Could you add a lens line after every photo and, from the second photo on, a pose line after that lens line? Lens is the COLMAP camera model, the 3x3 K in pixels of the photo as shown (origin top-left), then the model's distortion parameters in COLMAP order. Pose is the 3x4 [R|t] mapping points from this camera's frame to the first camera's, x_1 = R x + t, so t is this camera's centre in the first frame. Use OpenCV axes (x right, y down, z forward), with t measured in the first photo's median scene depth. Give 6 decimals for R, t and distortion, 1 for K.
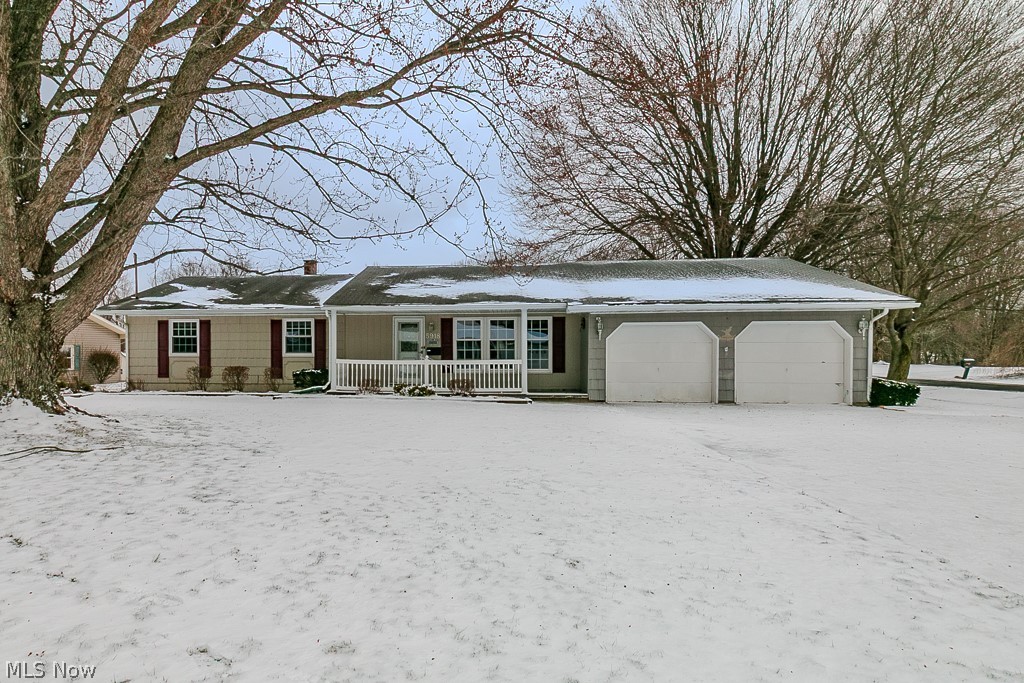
lens RADIAL K [[547.5, 0, 511.6], [0, 547.5, 375.6], [0, 0, 1]] dist [0.000997, -0.001263]
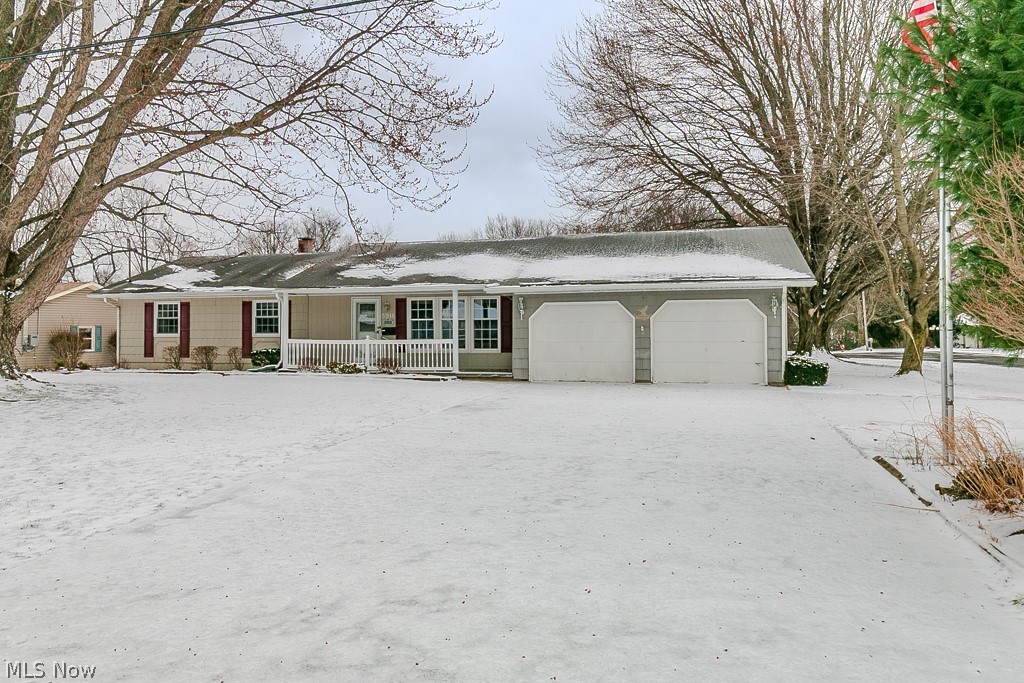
lens RADIAL K [[677.8, 0, 512.0], [0, 677.8, 341.5], [0, 0, 1]] dist [0.003684, 0.004641]
pose [[0.989308, -0.001280, -0.145836, 0.288413], [-0.002681, 0.999633, -0.026962, 0.008280], [0.145817, 0.027065, 0.988941, -0.219843]]
